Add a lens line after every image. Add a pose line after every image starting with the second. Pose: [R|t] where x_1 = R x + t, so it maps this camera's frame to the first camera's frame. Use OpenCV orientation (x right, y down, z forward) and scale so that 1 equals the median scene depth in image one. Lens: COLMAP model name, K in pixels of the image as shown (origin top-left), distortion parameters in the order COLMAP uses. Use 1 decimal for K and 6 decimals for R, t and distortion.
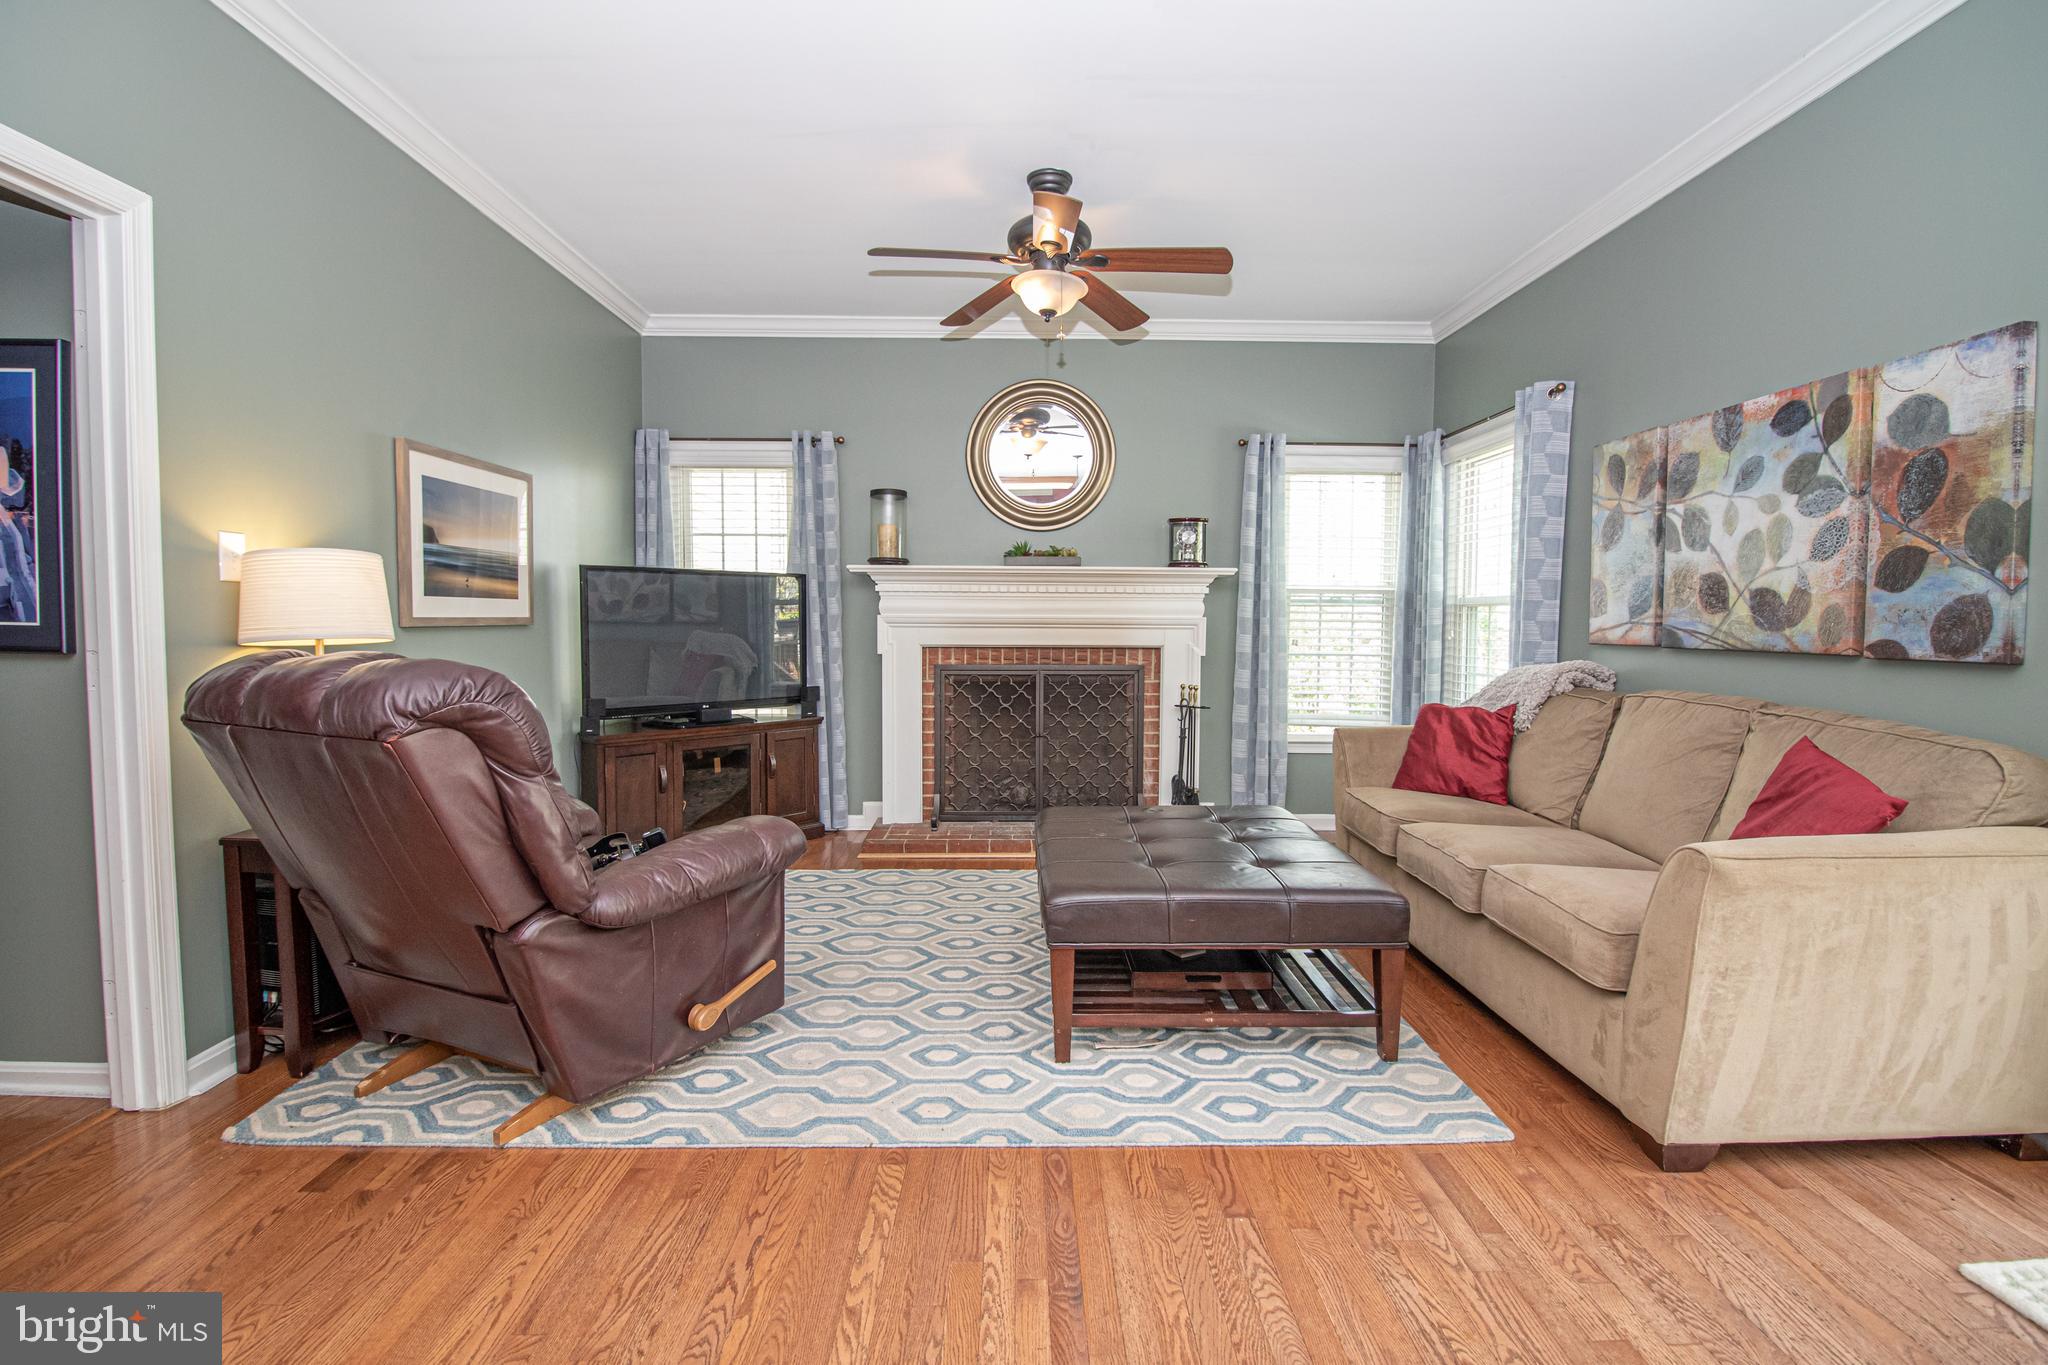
lens RADIAL K [[956.3, 0, 1029.4], [0, 956.3, 670.2], [0, 0, 1]] dist [0.000039, -0.015954]
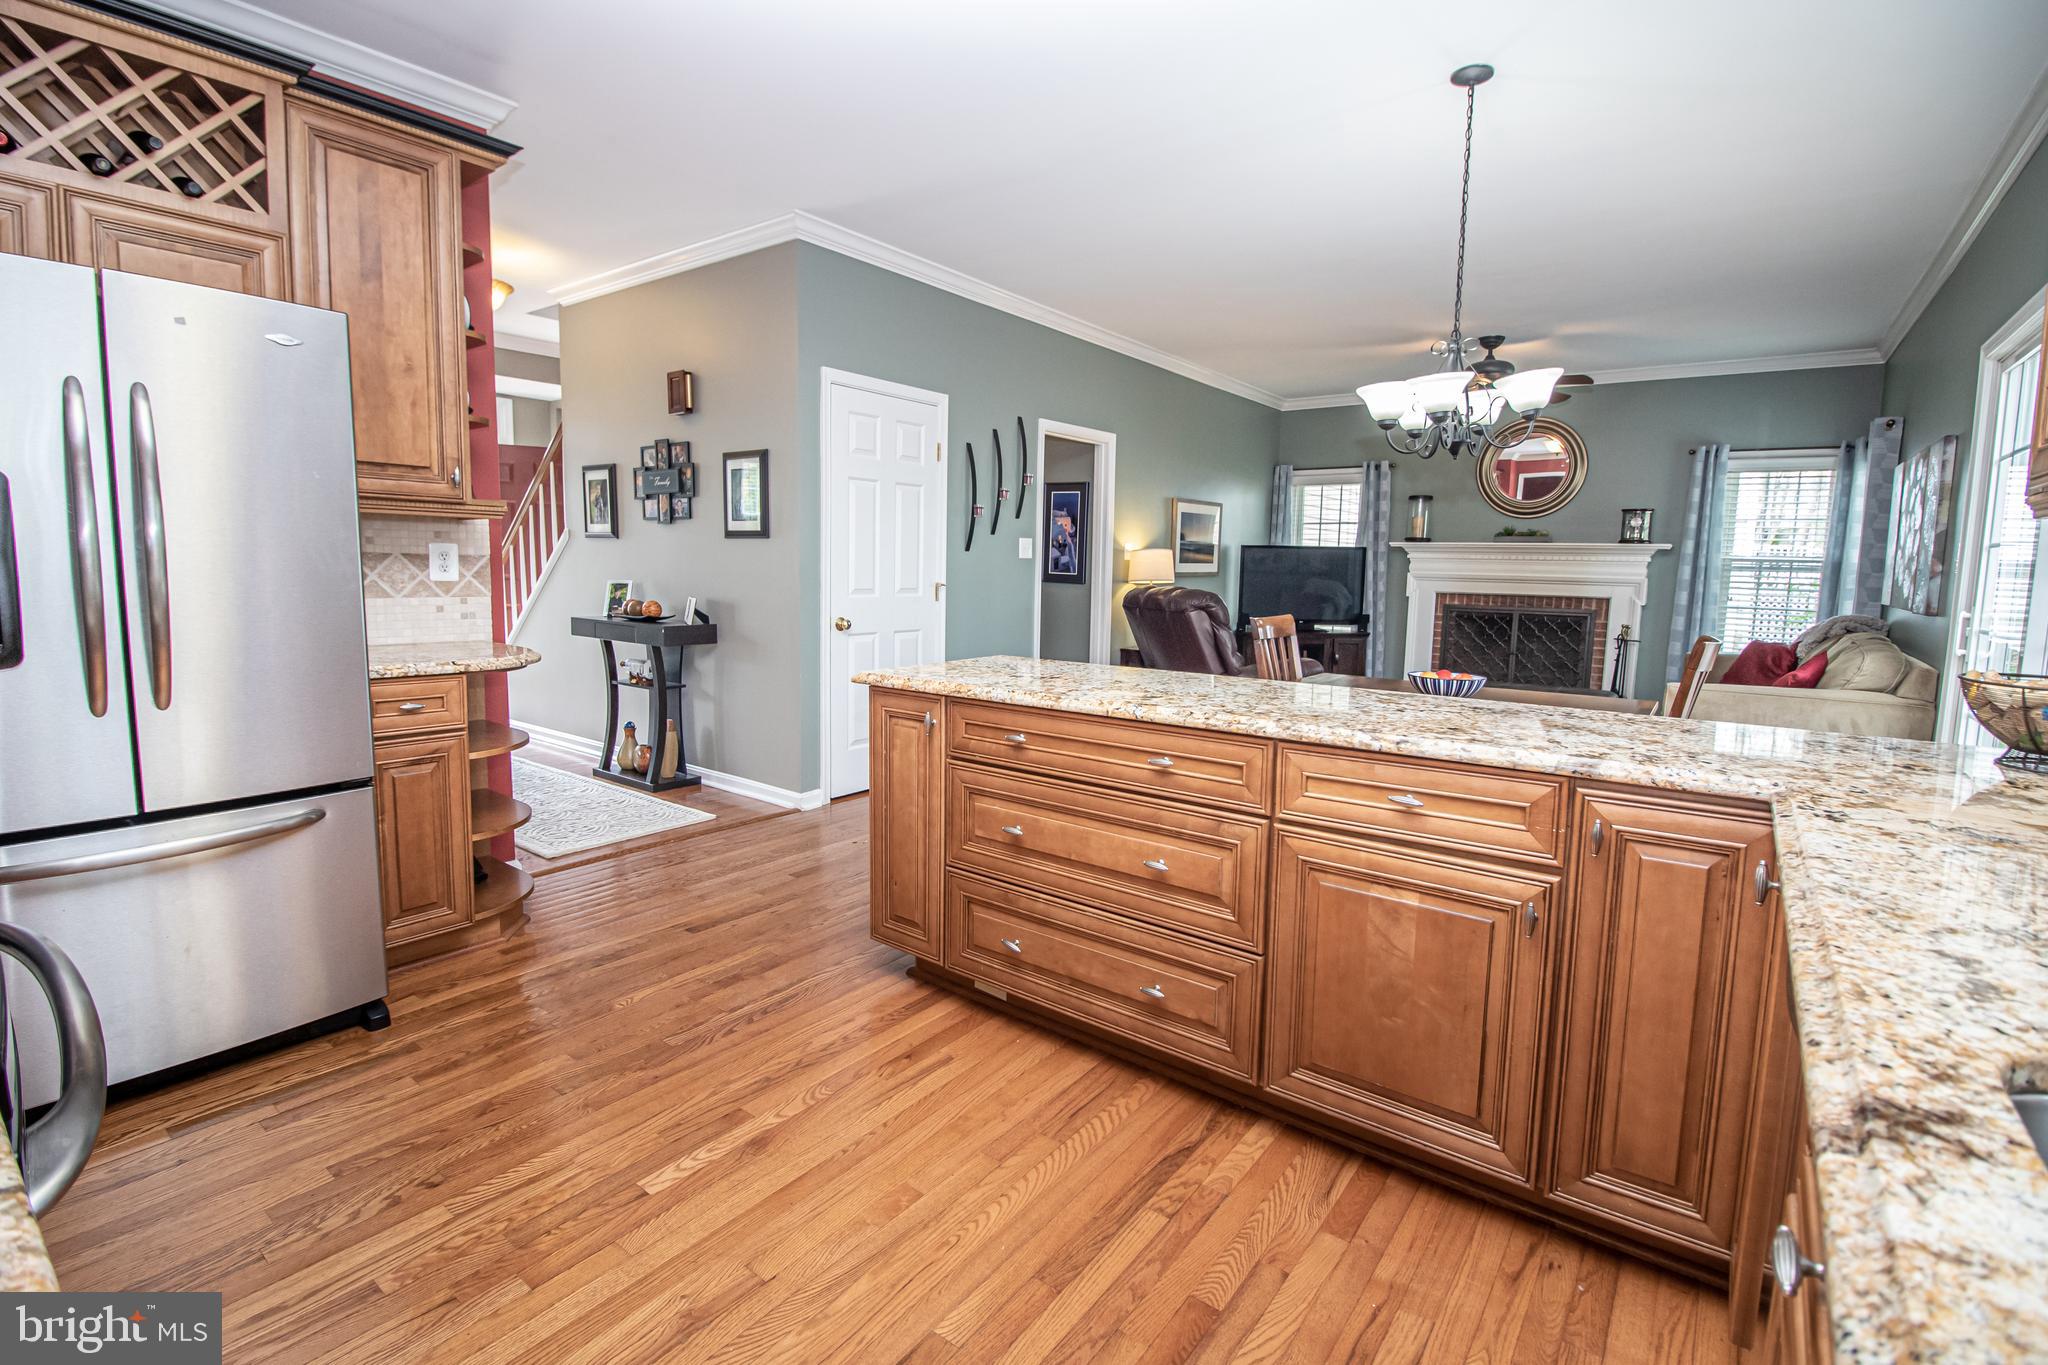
lens RADIAL K [[956.3, 0, 1029.4], [0, 956.3, 670.2], [0, 0, 1]] dist [0.000039, -0.015954]
pose [[0.794809, 0.079653, -0.601610, 0.321326], [-0.045314, 0.996371, 0.072054, 0.020246], [0.605166, -0.030008, 0.795534, -0.695250]]
